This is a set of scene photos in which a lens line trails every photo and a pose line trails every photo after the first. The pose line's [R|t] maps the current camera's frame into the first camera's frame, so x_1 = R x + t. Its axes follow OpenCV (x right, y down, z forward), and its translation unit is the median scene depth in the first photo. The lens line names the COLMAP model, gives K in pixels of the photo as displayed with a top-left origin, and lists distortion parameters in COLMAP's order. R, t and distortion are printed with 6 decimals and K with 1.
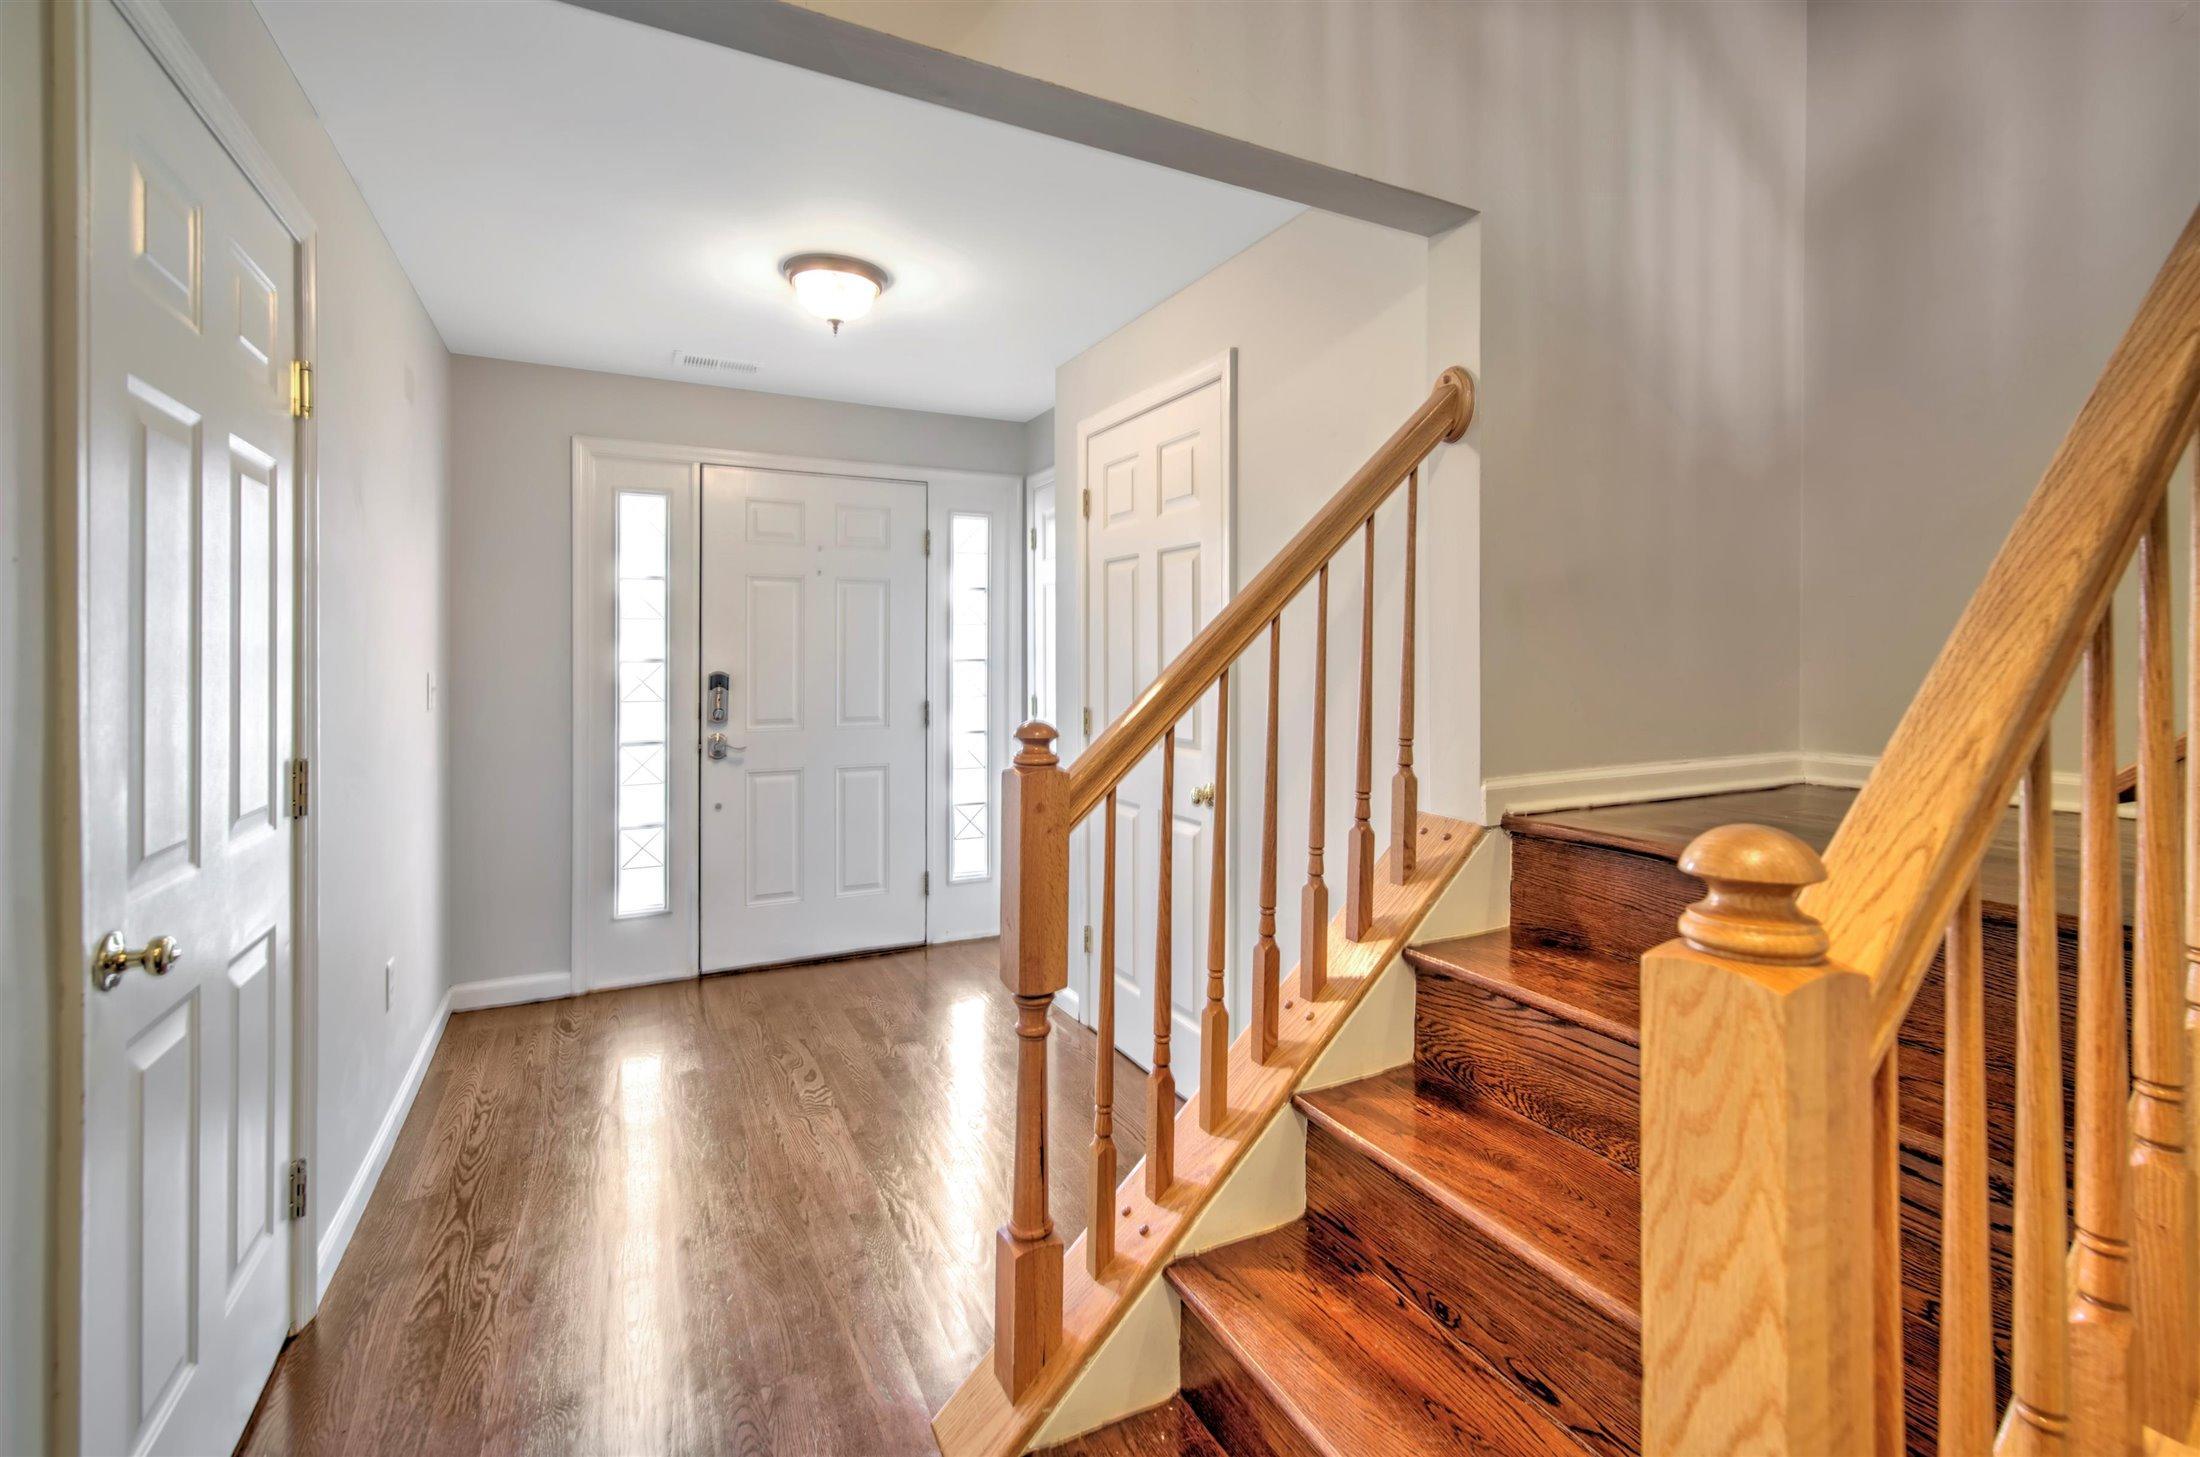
lens RADIAL K [[940.4, 0, 1089.3], [0, 940.4, 666.3], [0, 0, 1]] dist [0.000284, 0.000705]
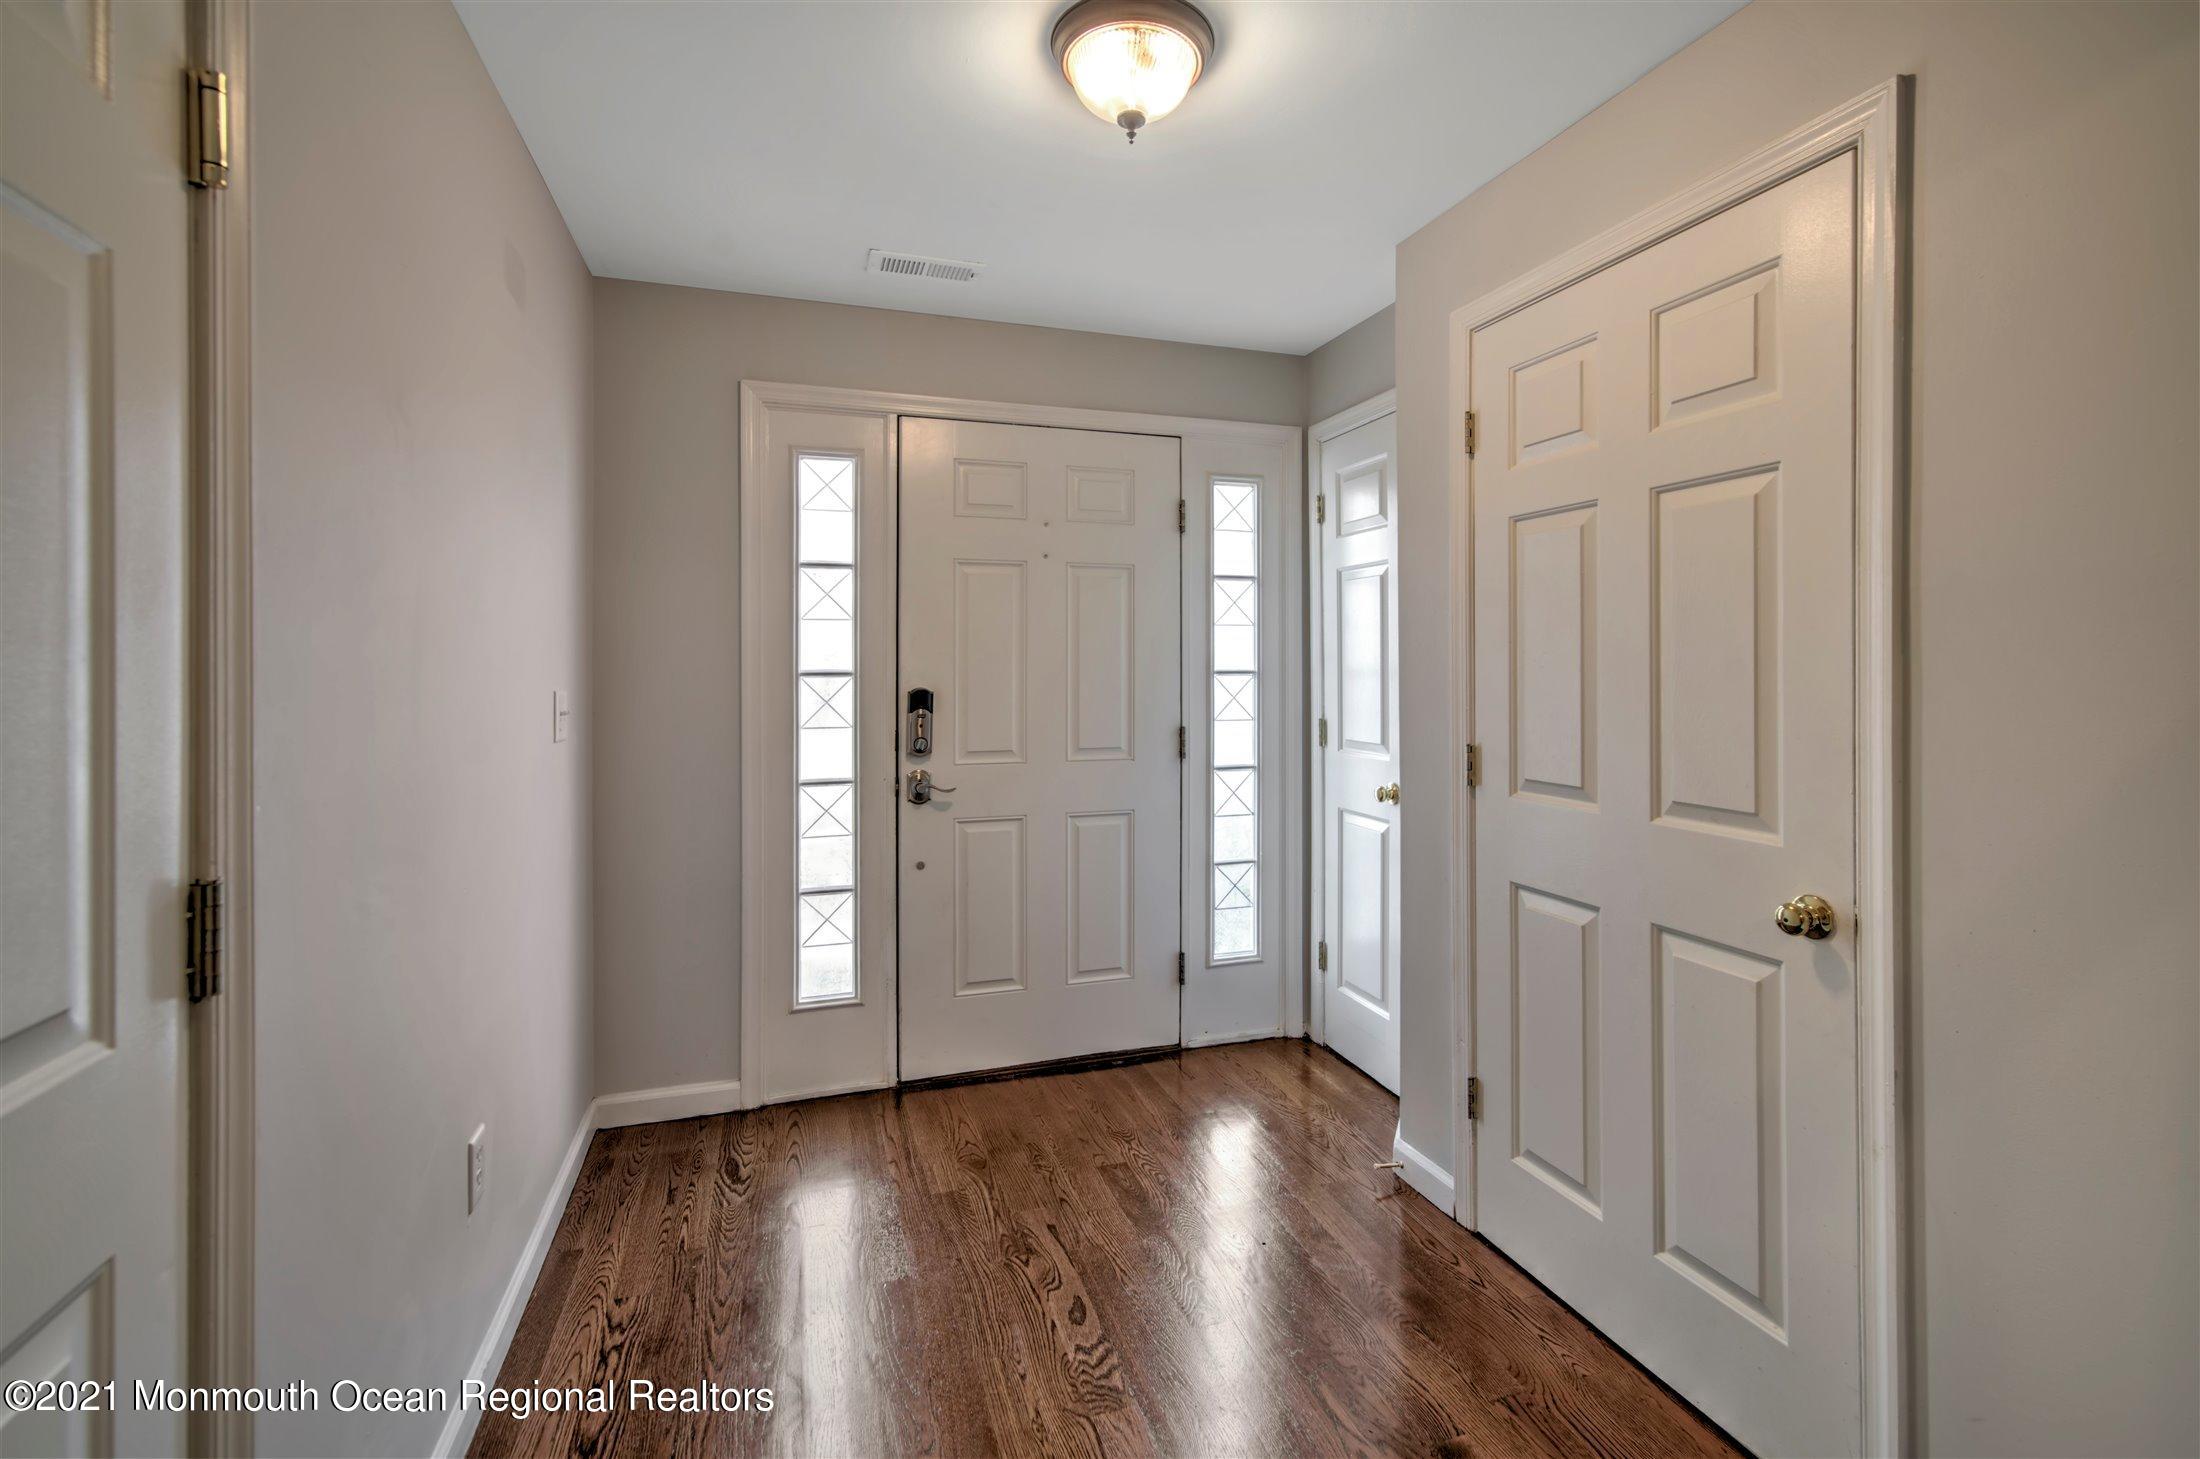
lens RADIAL K [[940.4, 0, 1092.3], [0, 940.4, 676.8], [0, 0, 1]] dist [0.000284, 0.000705]
pose [[0.987744, -0.002338, -0.156065, -0.146164], [0.002500, 0.999997, 0.000845, -0.003907], [0.156062, -0.001225, 0.987746, 0.285224]]
